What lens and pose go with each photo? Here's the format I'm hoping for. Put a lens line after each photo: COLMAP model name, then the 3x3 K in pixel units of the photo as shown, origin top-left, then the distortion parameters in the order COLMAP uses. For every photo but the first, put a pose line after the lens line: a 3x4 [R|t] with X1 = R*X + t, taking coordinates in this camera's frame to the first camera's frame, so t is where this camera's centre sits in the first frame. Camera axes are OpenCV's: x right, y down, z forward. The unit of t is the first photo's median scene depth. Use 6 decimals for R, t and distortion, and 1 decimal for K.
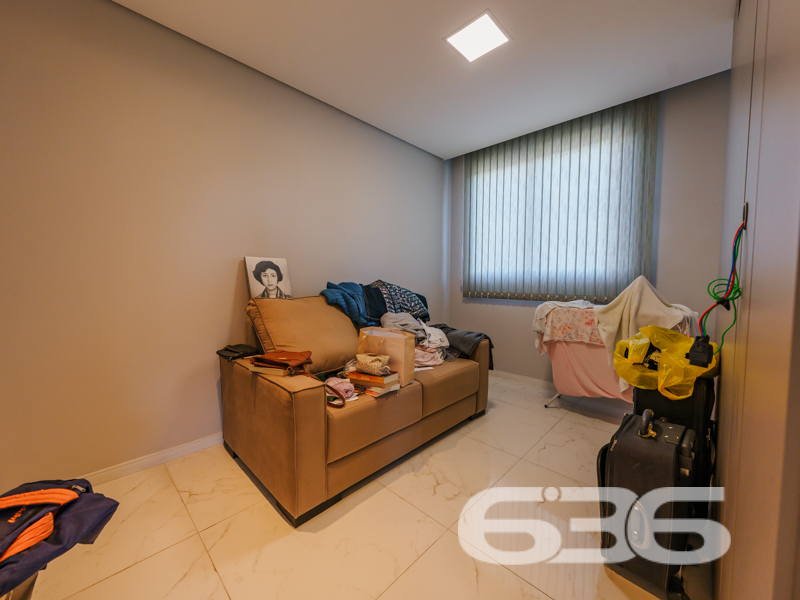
lens RADIAL K [[308.3, 0, 405.7], [0, 308.3, 300.7], [0, 0, 1]] dist [0.000849, 0.000192]
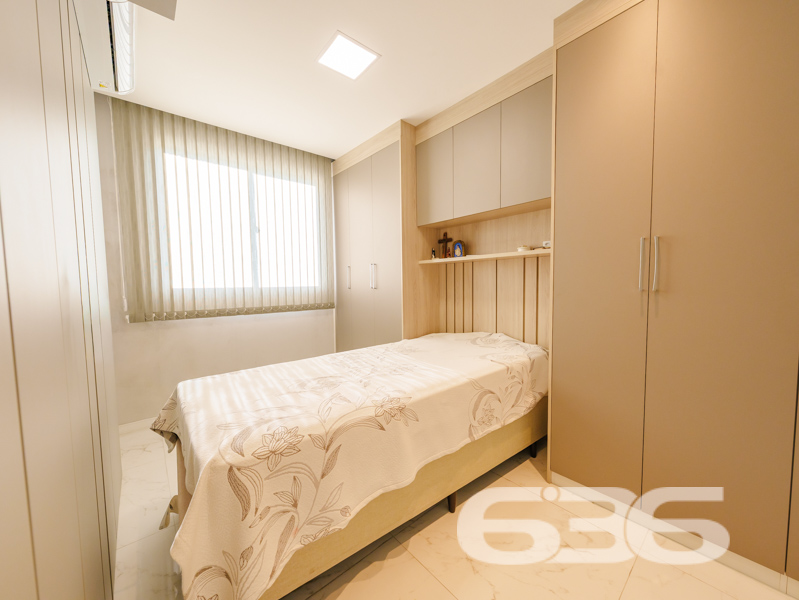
lens RADIAL K [[307.9, 0, 405.2], [0, 307.9, 300.7], [0, 0, 1]] dist [0.000849, 0.000192]
pose [[0.084190, -0.057036, 0.994816, -0.564701], [0.084561, 0.995168, 0.049900, -0.063886], [-0.992855, 0.079922, 0.088606, 0.553721]]
